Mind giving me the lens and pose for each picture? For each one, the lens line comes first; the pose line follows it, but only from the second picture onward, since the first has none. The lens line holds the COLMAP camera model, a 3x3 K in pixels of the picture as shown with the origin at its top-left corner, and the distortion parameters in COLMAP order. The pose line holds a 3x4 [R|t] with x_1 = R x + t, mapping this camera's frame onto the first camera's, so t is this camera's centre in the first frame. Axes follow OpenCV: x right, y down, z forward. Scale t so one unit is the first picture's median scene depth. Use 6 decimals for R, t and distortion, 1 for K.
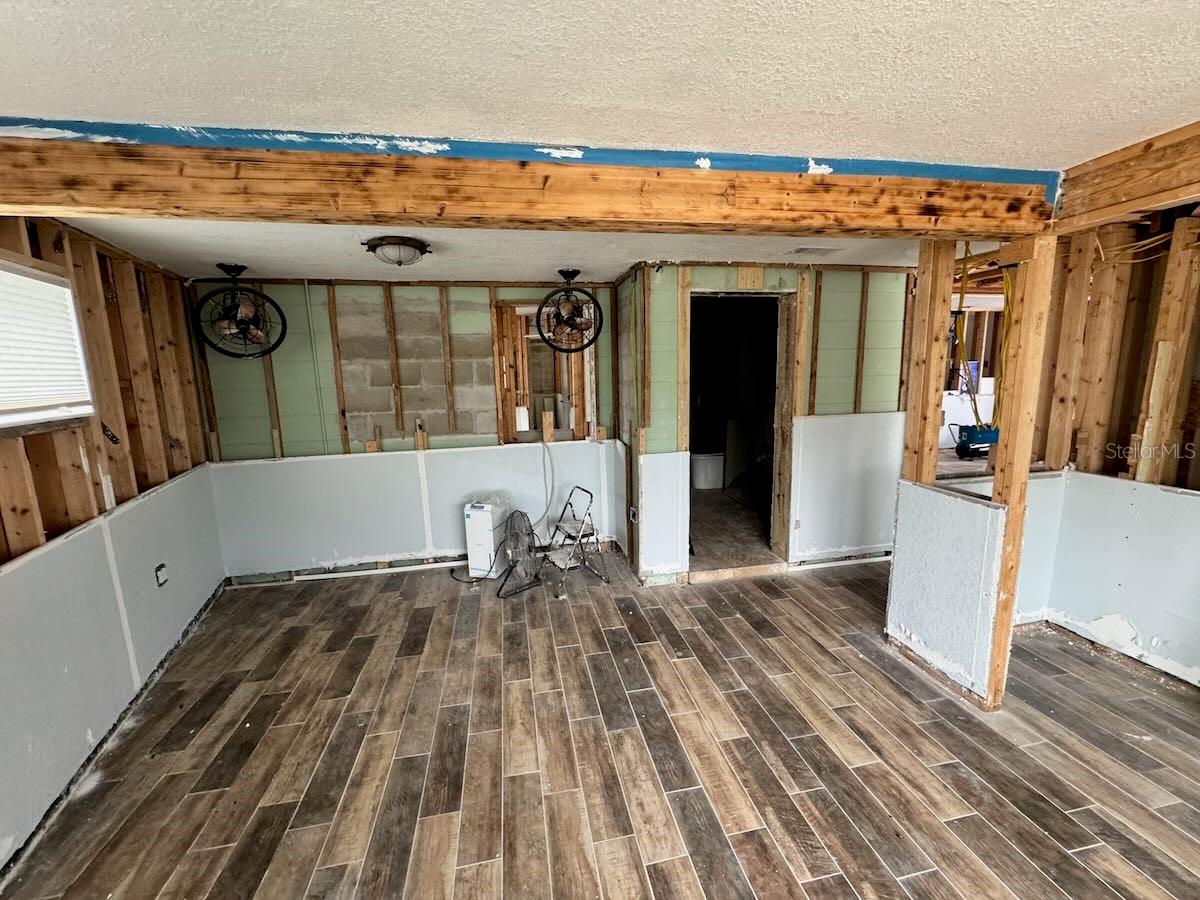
lens RADIAL K [[481.9, 0, 599.3], [0, 481.9, 448.5], [0, 0, 1]] dist [-0.003996, 0.000941]
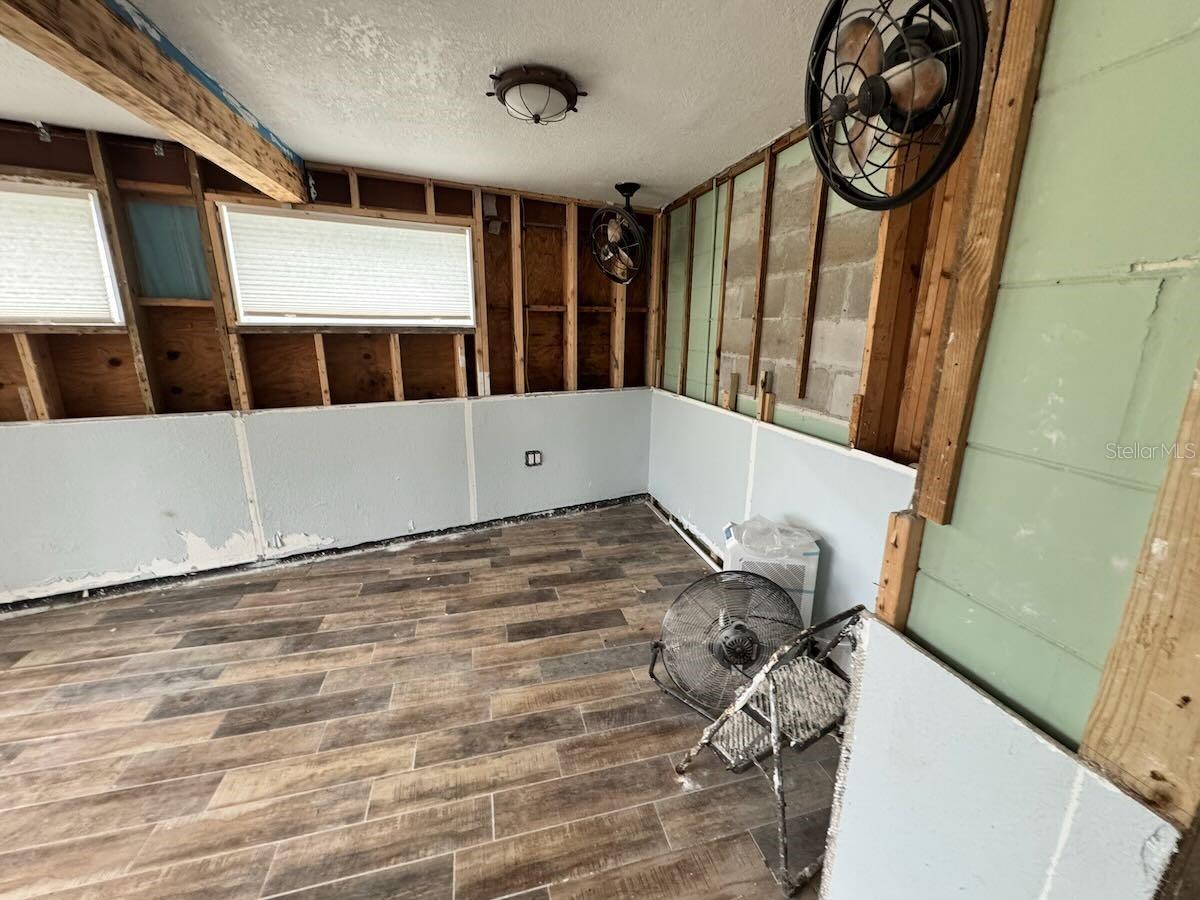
lens RADIAL K [[481.9, 0, 599.3], [0, 481.9, 448.5], [0, 0, 1]] dist [-0.003996, 0.000941]
pose [[0.058490, 0.266281, -0.962119, 0.358337], [-0.171719, 0.952088, 0.253065, -0.126662], [0.983408, 0.150412, 0.101413, 1.065845]]
